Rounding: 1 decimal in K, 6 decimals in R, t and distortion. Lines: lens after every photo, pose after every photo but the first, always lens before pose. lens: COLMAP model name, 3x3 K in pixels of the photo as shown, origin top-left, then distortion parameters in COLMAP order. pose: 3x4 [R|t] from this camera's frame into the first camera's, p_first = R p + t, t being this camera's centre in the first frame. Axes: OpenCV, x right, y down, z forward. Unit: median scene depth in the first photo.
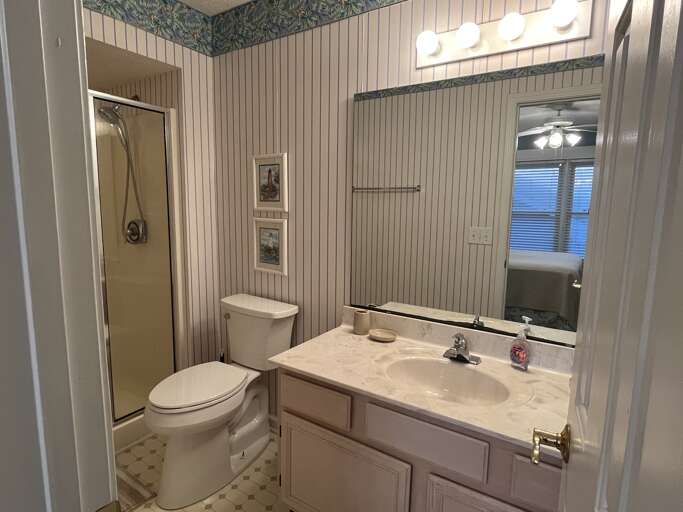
lens RADIAL K [[379.6, 0, 340.7], [0, 379.6, 254.5], [0, 0, 1]] dist [0.000706, 0.000570]
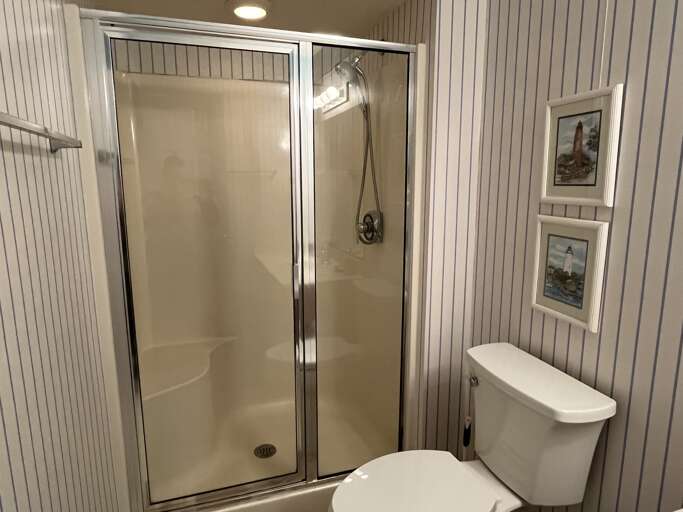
lens RADIAL K [[424.7, 0, 342.8], [0, 424.7, 253.6], [0, 0, 1]] dist [0.001191, -0.000883]
pose [[0.768699, 0.091053, -0.633097, -0.052722], [-0.068735, 0.995843, 0.059767, -0.060130], [0.635907, -0.002427, 0.771762, 0.347700]]
